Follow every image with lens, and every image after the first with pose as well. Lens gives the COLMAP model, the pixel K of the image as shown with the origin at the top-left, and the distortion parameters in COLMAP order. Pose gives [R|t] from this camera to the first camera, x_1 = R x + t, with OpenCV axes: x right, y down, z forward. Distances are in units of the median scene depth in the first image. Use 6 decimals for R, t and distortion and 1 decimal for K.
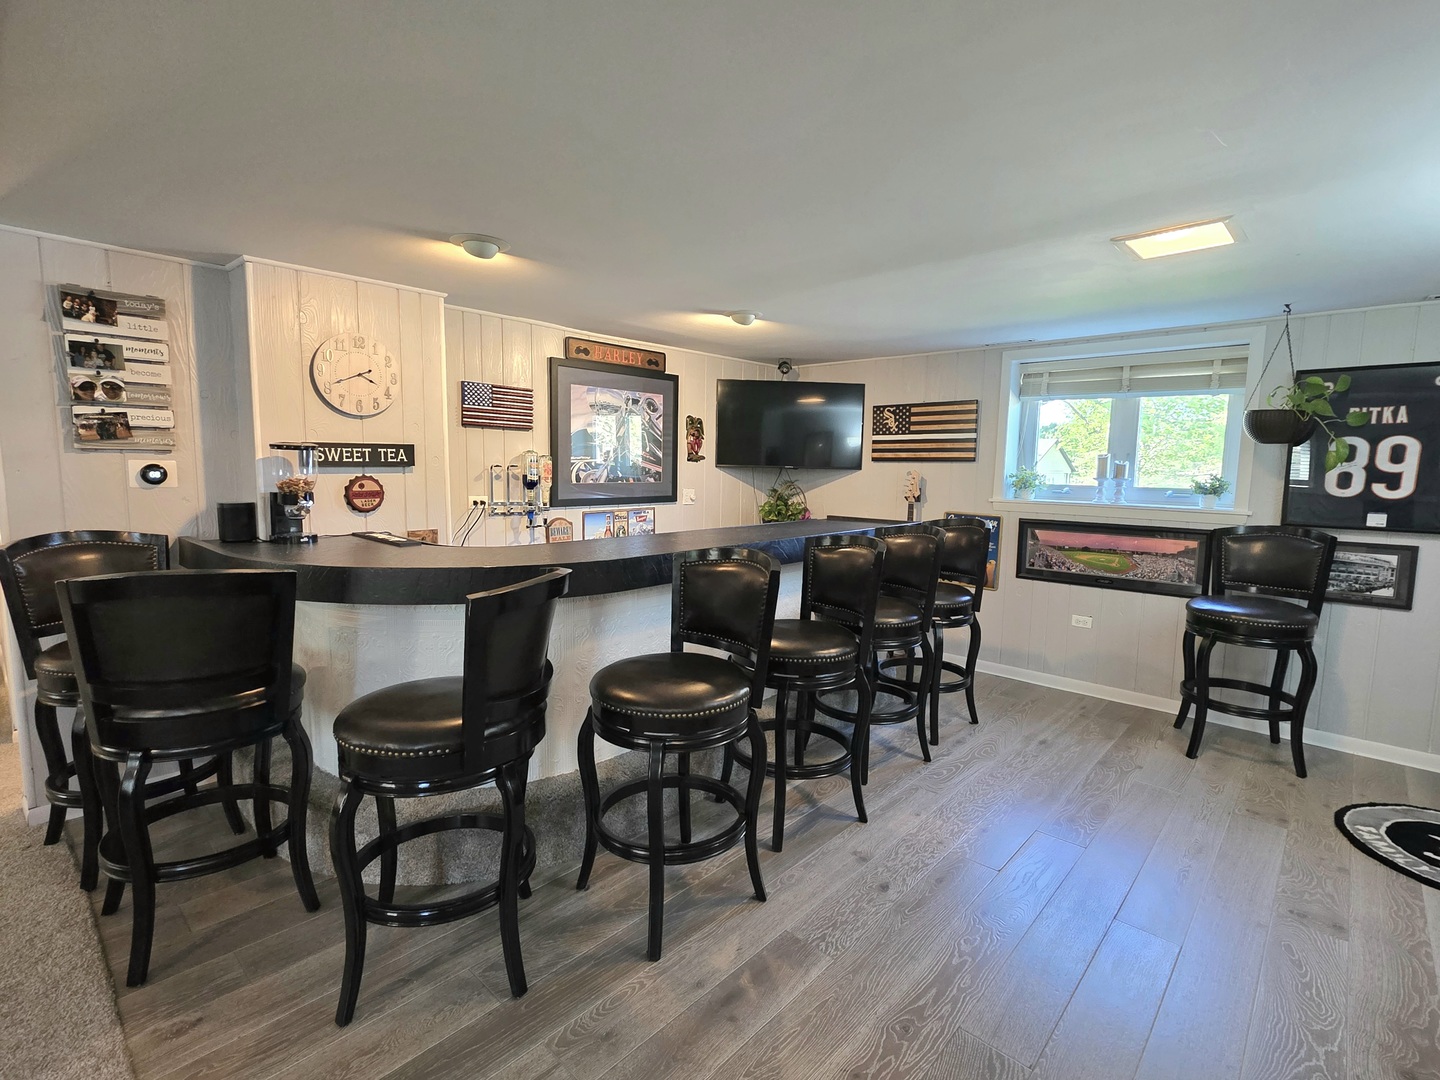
lens RADIAL K [[680.4, 0, 729.8], [0, 680.4, 539.0], [0, 0, 1]] dist [-0.001369, -0.000498]
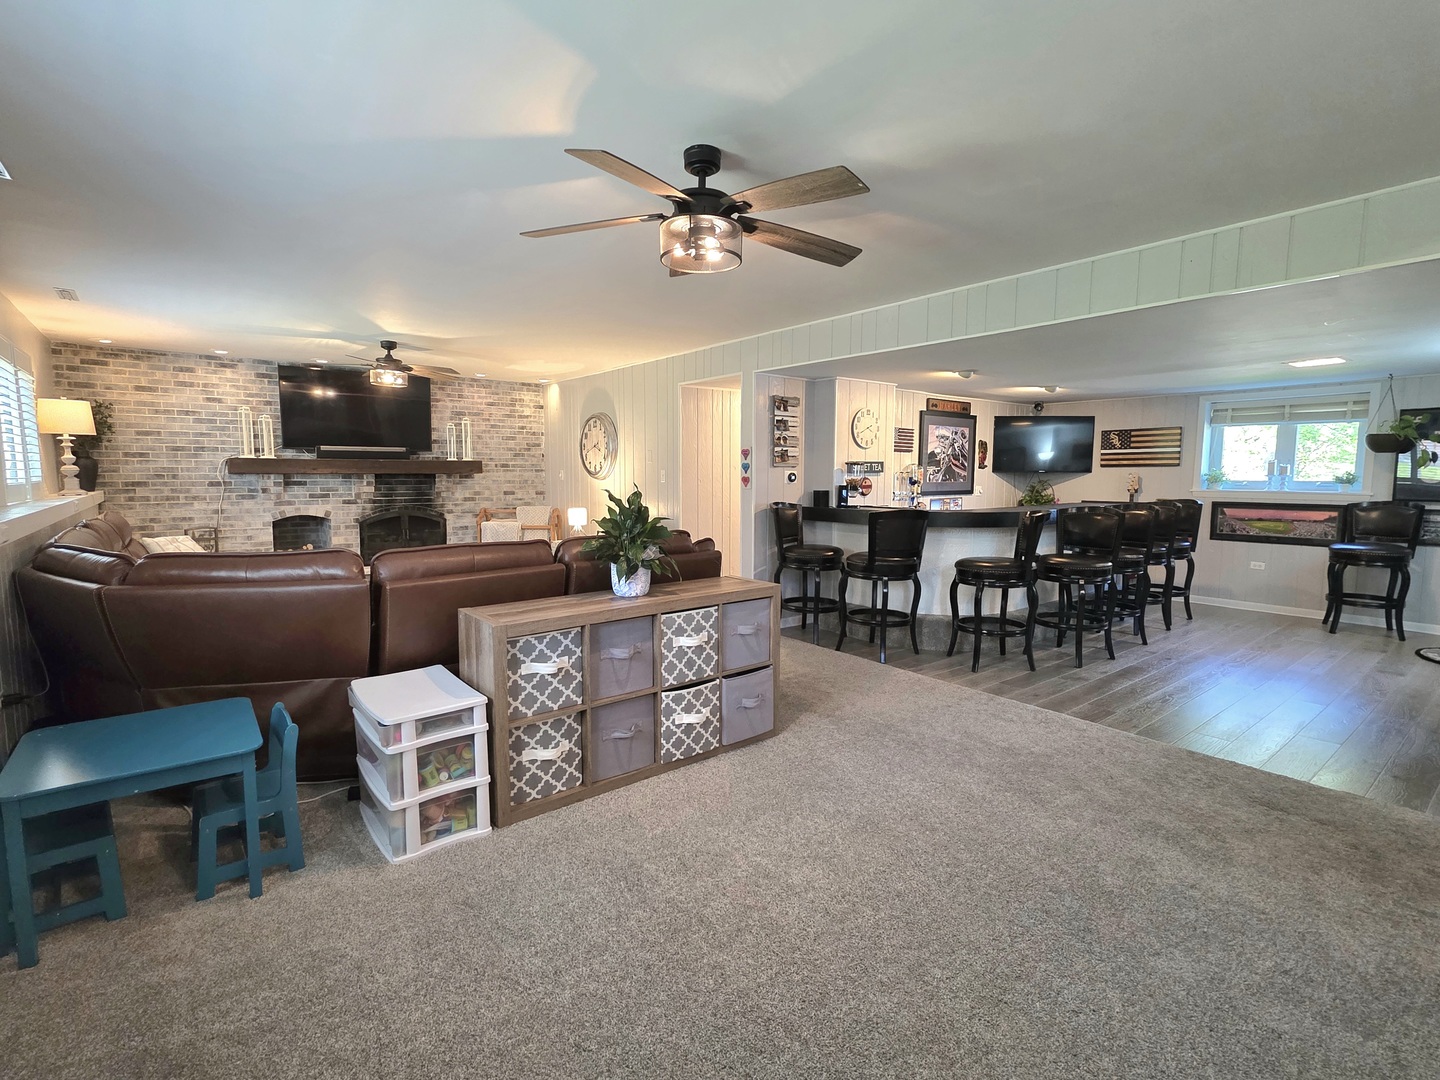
lens RADIAL K [[683.3, 0, 720.0], [0, 683.3, 540.0], [0, 0, 1]] dist [0.001011, 0.000397]
pose [[0.986939, 0.002724, -0.161071, -0.507095], [-0.004807, 0.999910, -0.012545, 0.095926], [0.161023, 0.013155, 0.986863, -0.852071]]
